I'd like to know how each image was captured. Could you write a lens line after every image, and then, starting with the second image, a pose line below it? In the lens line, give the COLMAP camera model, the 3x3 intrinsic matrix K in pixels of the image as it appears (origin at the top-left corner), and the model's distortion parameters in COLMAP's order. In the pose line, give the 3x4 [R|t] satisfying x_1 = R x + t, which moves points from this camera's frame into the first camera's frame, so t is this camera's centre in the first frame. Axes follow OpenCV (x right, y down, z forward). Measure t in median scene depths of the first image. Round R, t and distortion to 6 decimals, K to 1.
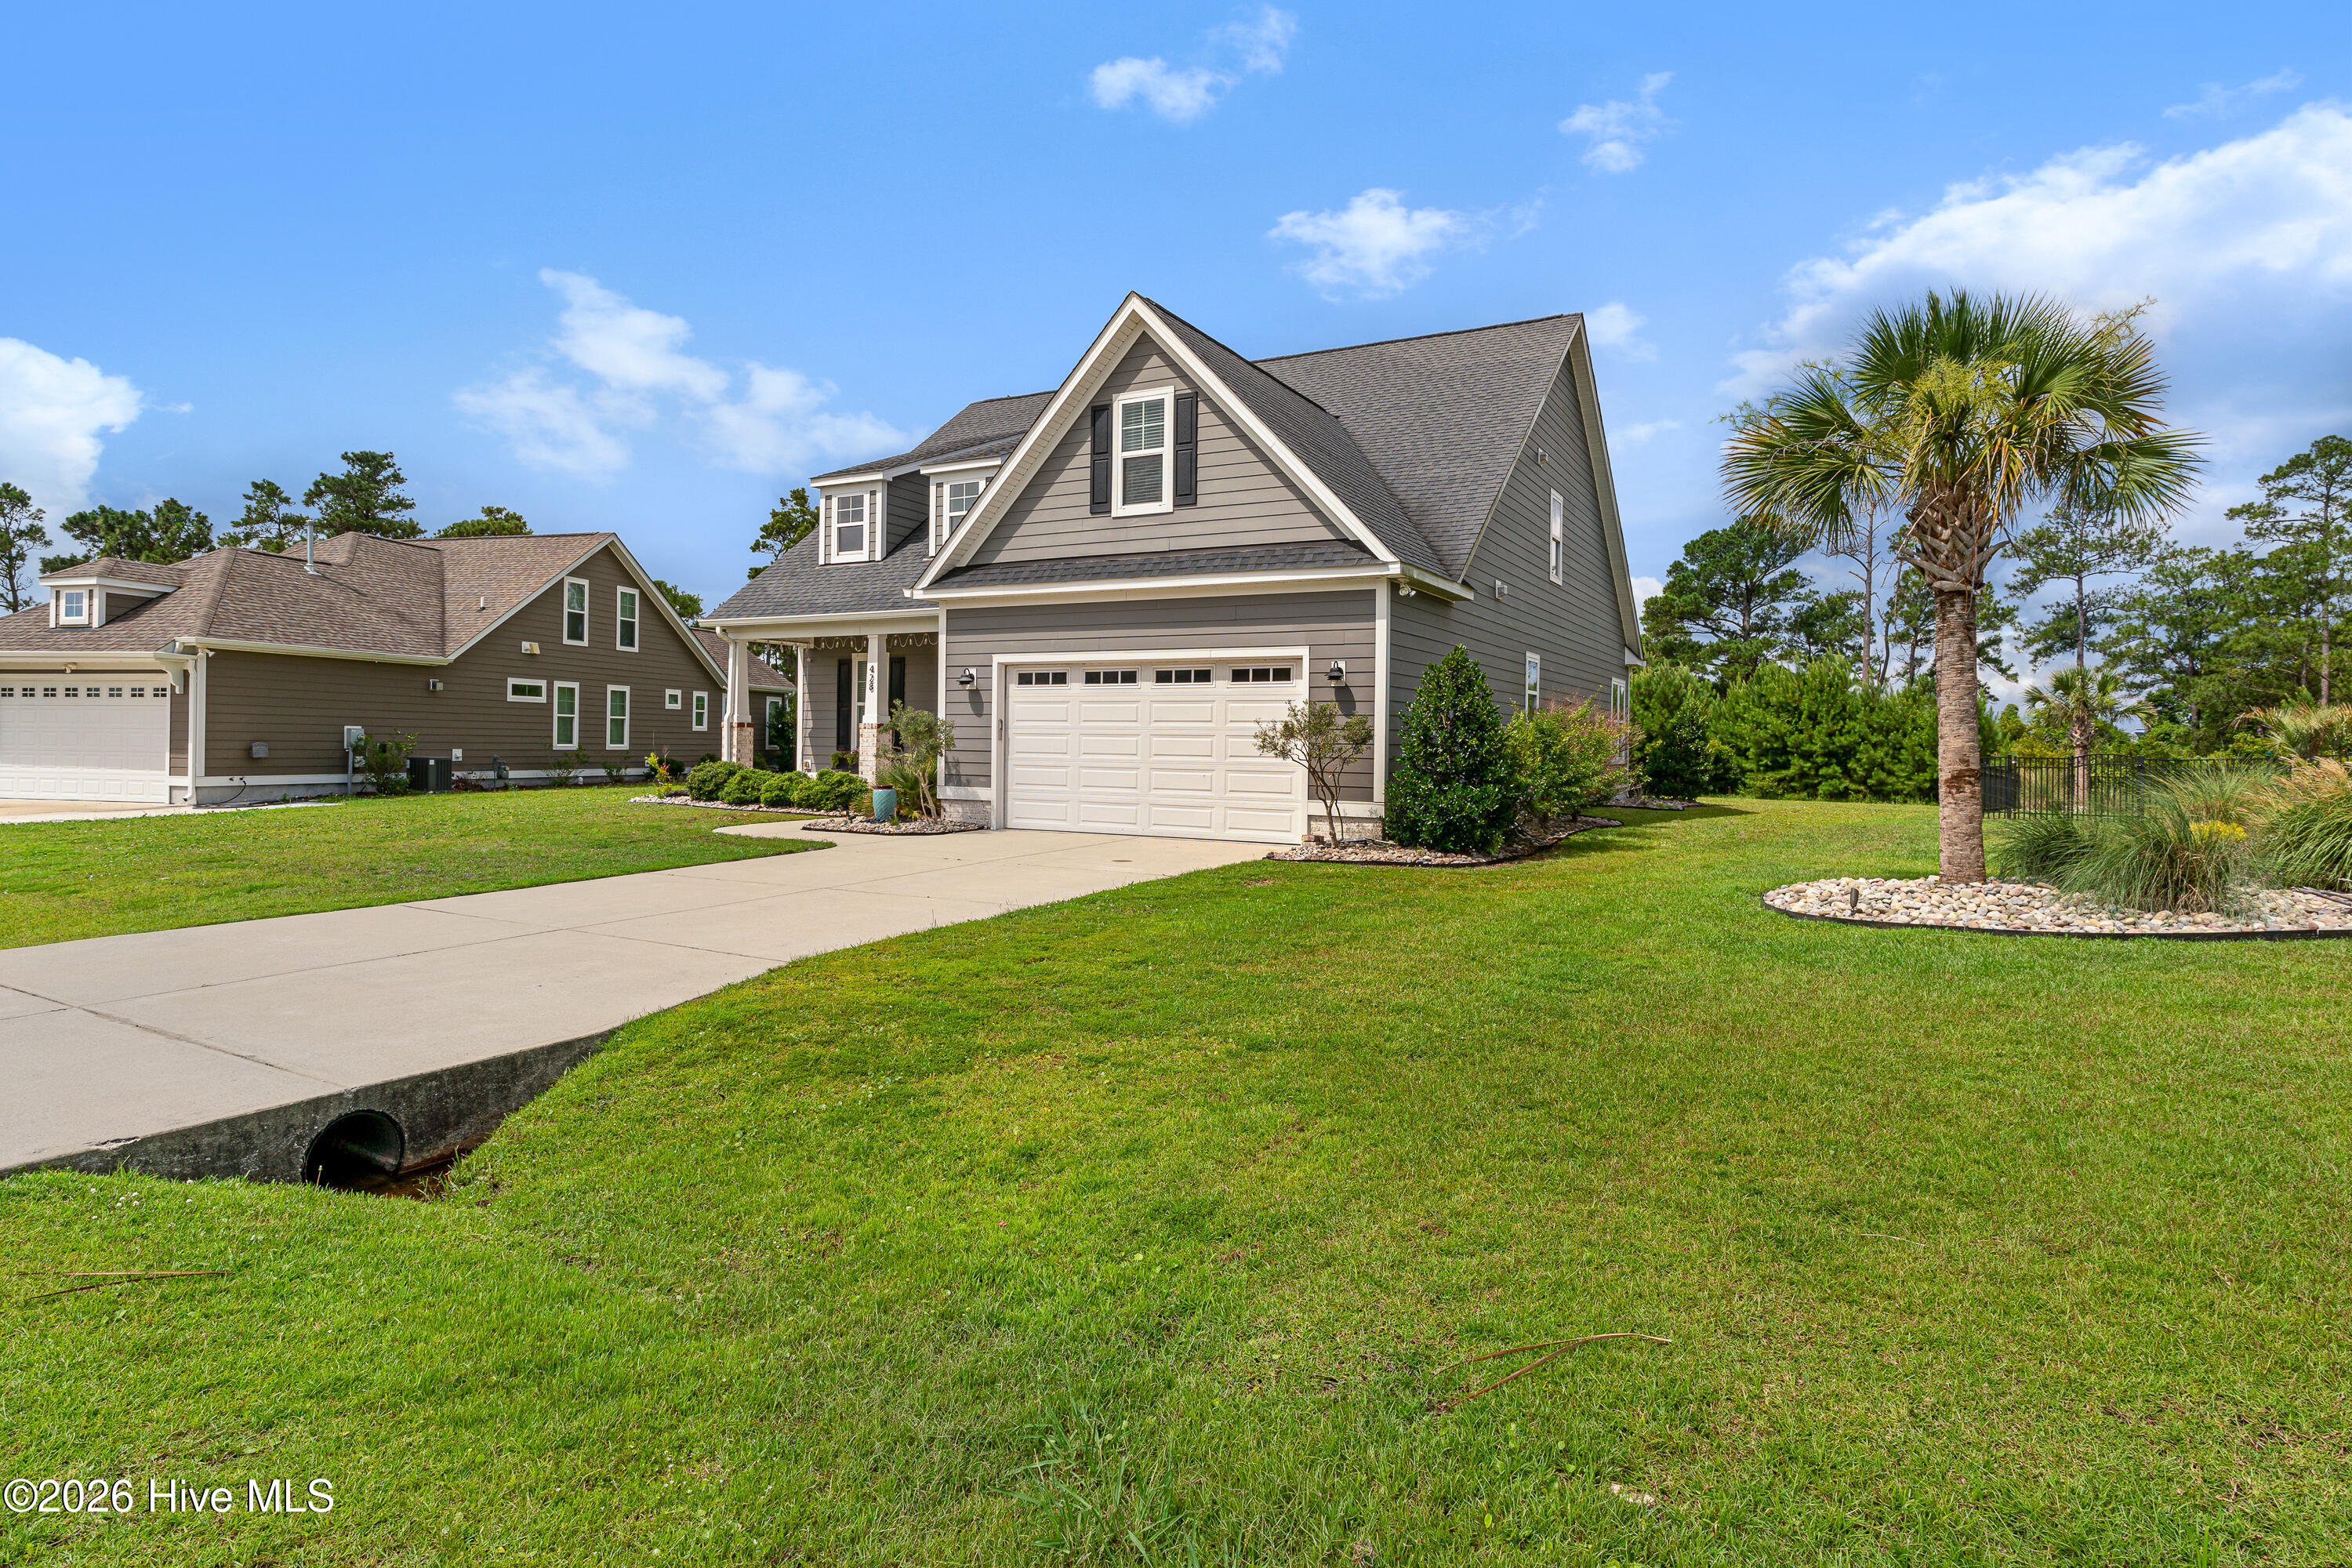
lens RADIAL K [[1241.3, 0, 1170.4], [0, 1241.3, 749.5], [0, 0, 1]] dist [0.000565, 0.000156]
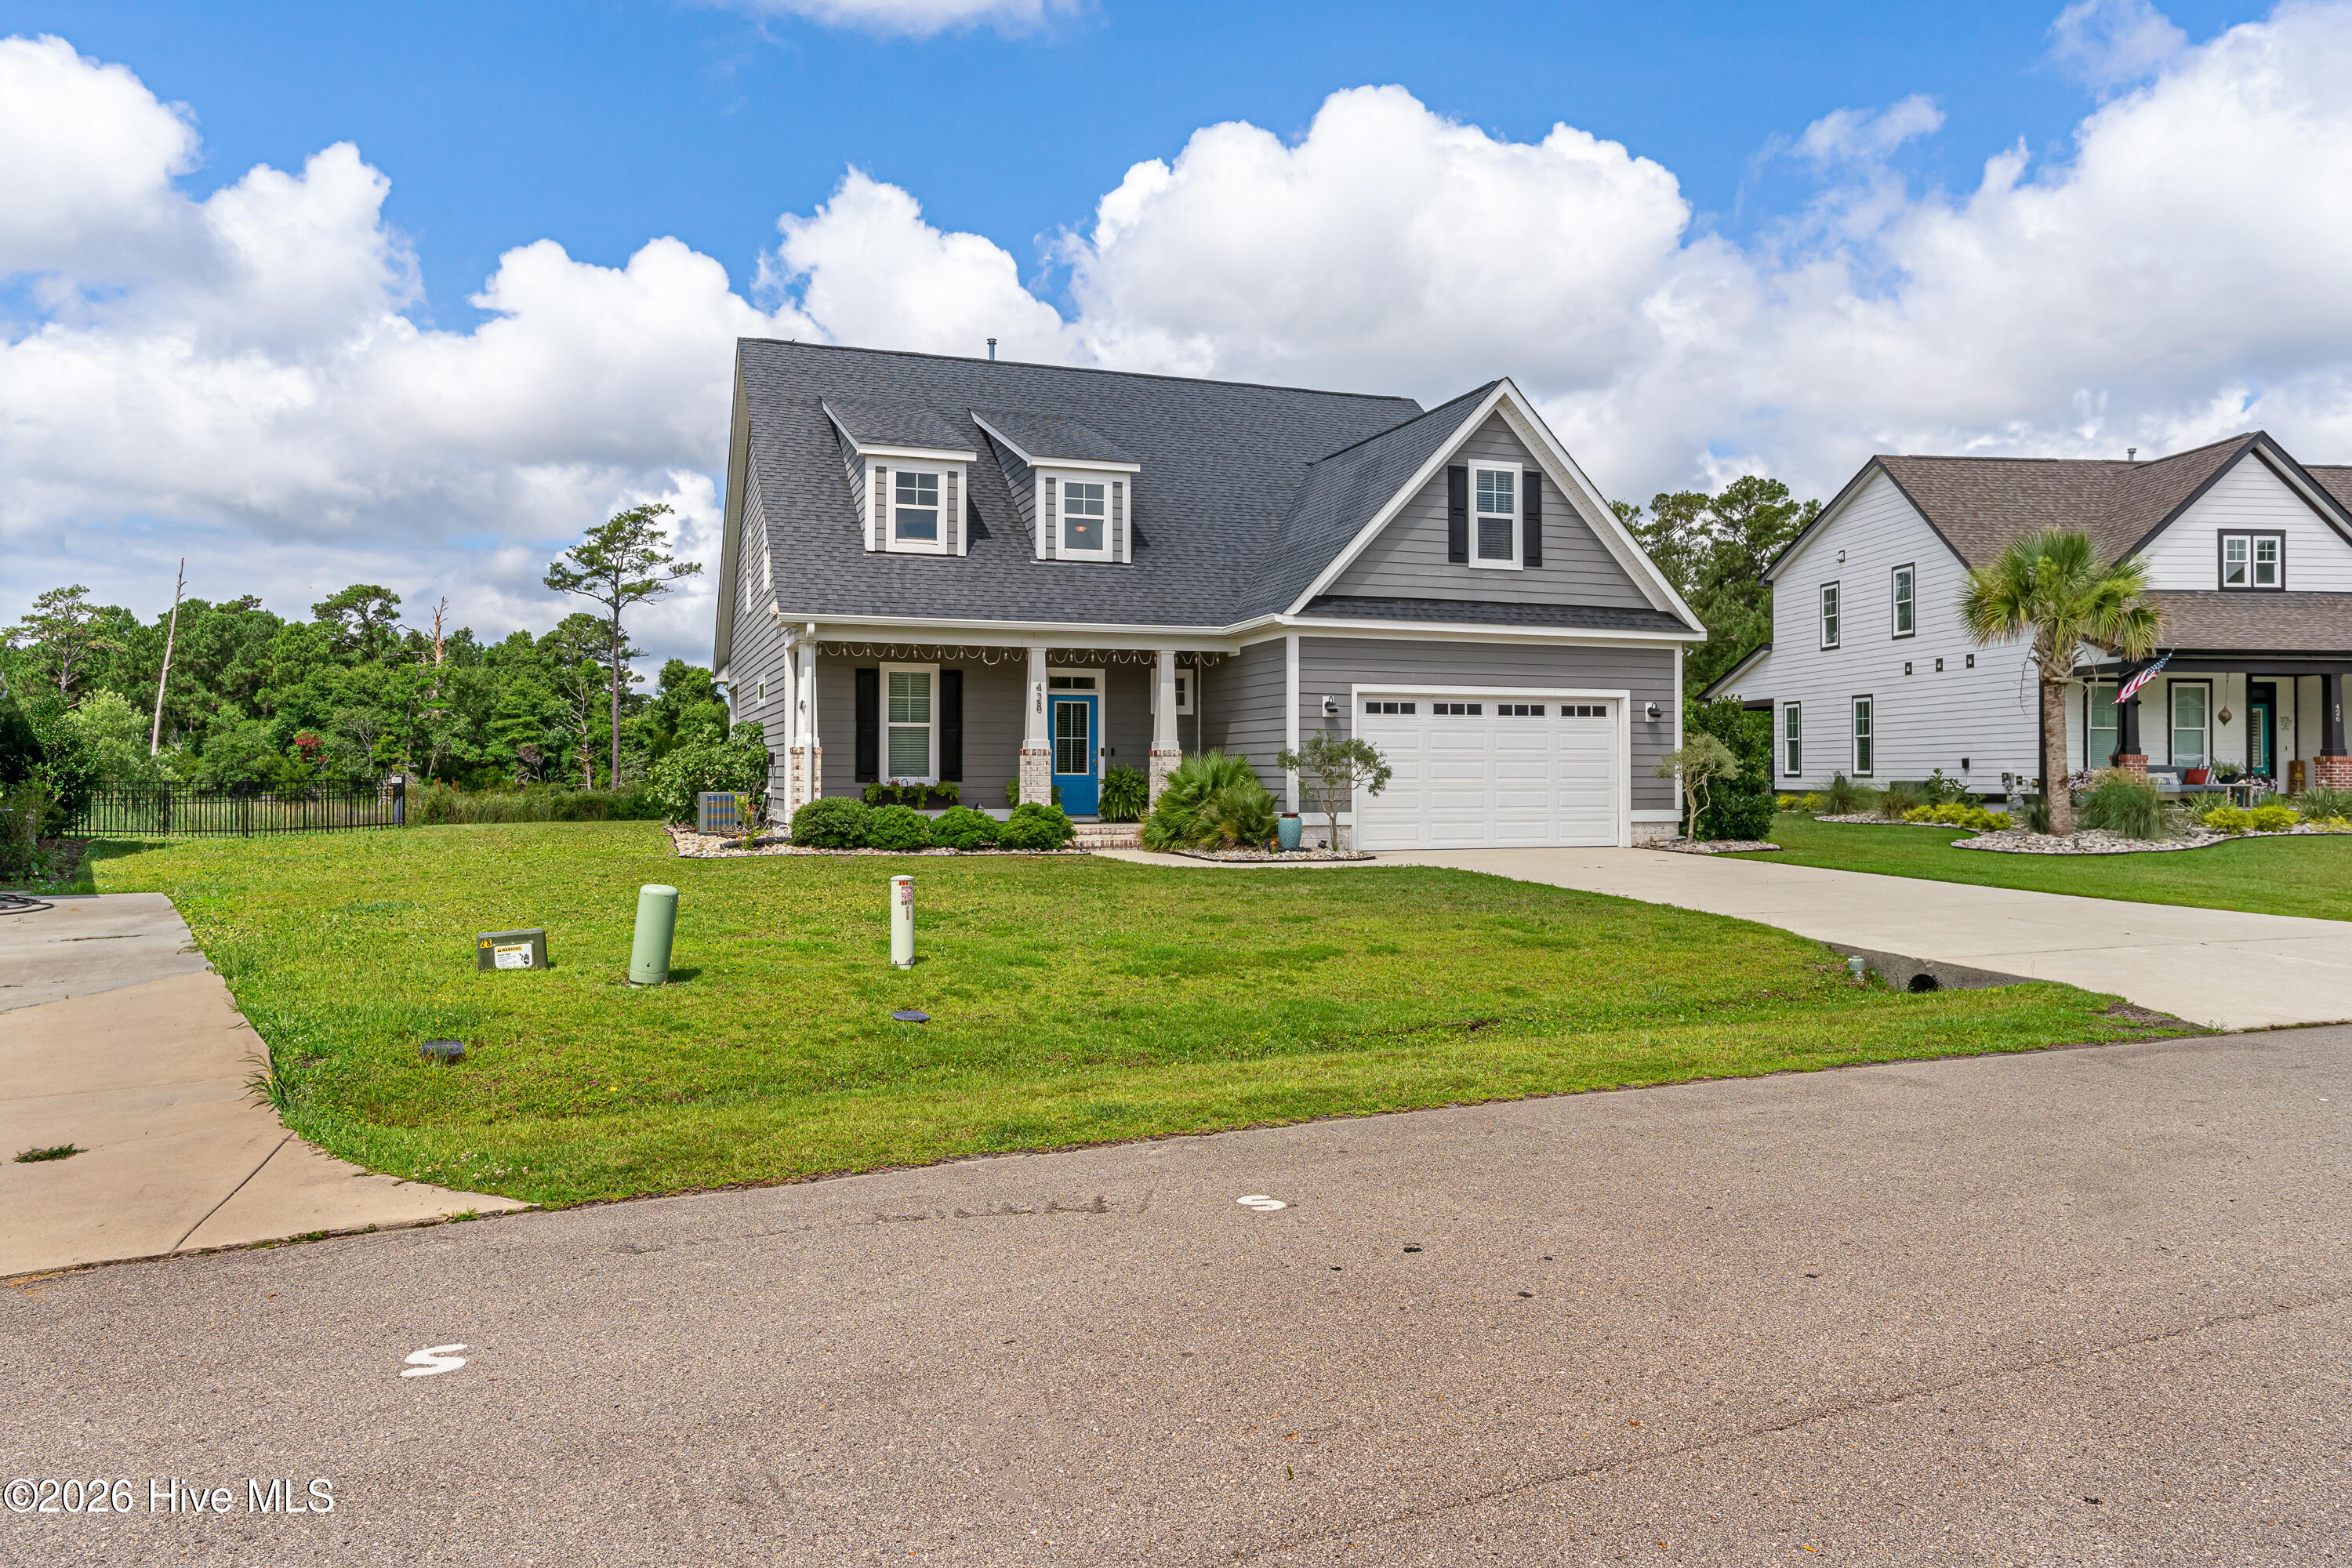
lens RADIAL K [[1570.1, 0, 1174.9], [0, 1570.1, 772.2], [0, 0, 1]] dist [0.003253, 0.001265]
pose [[0.662843, -0.013198, 0.748642, -1.296087], [0.013174, 0.999895, 0.005963, -0.013051], [-0.748643, 0.005910, 0.662947, 0.253858]]
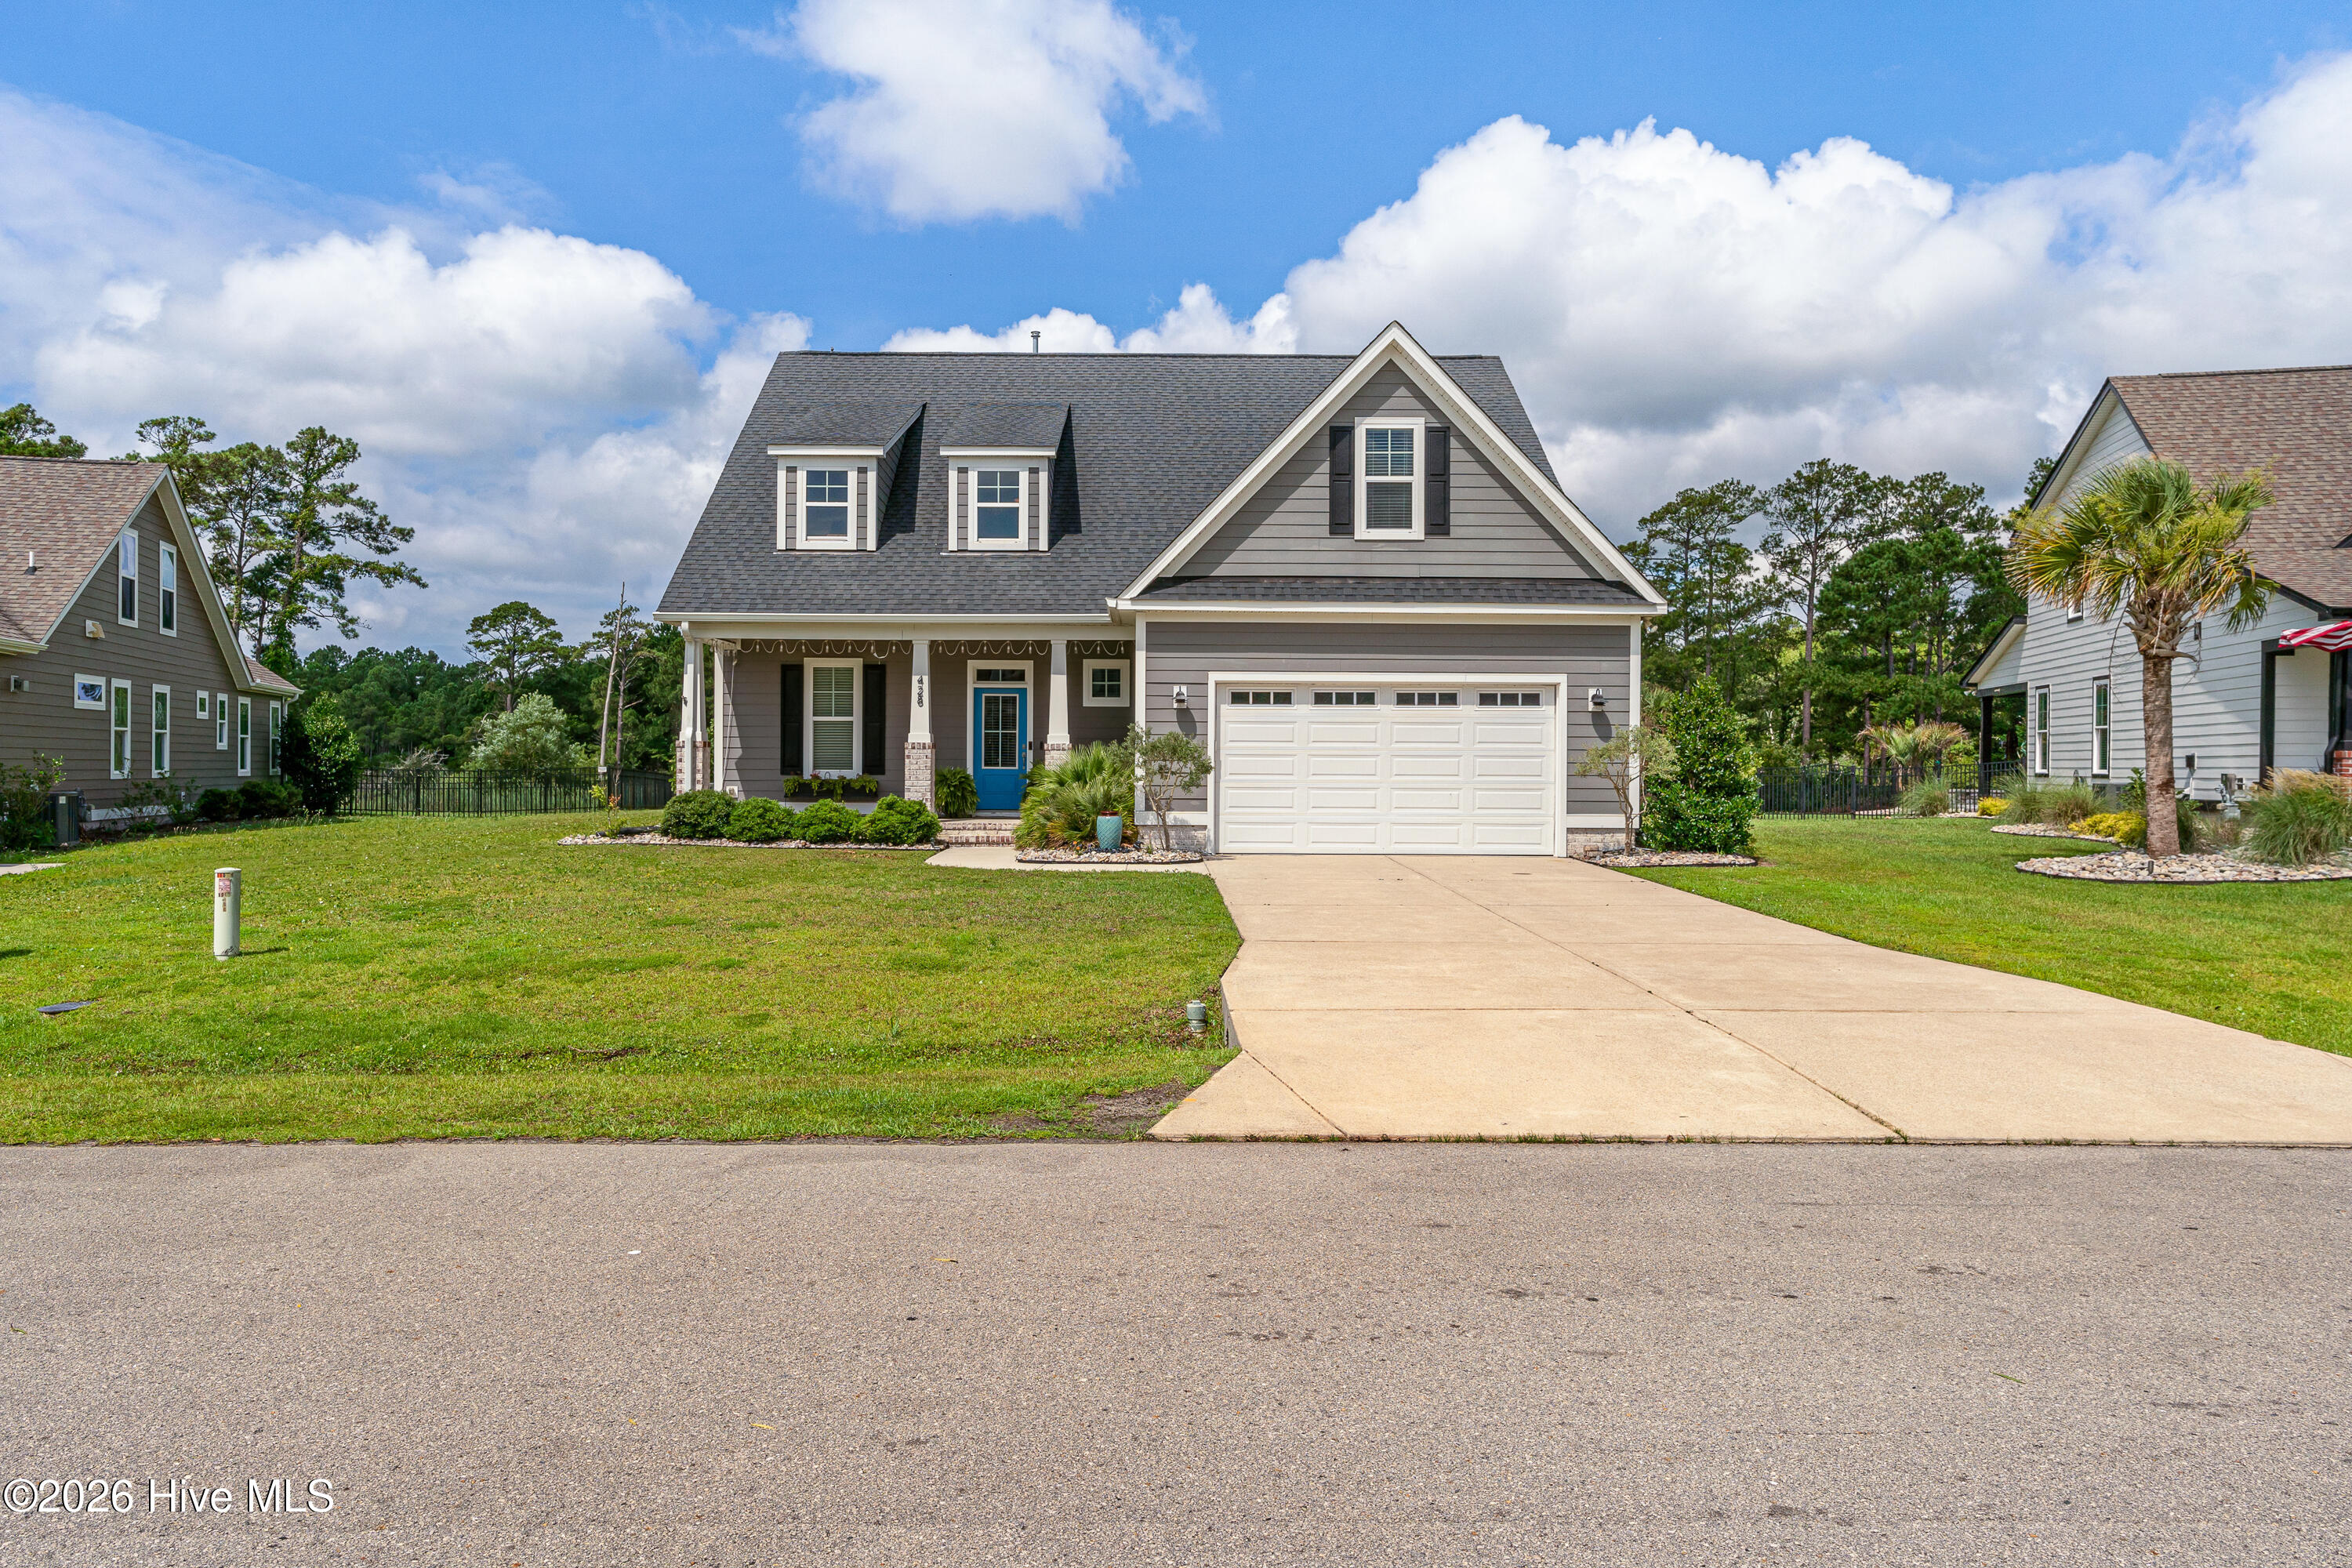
lens RADIAL K [[1529.0, 0, 1117.1], [0, 1529.0, 781.1], [0, 0, 1]] dist [0.000851, -0.001818]
pose [[0.878767, -0.013716, 0.477055, -0.810658], [0.008923, 0.999884, 0.012310, -0.008156], [-0.477168, -0.006561, 0.878787, 0.000537]]
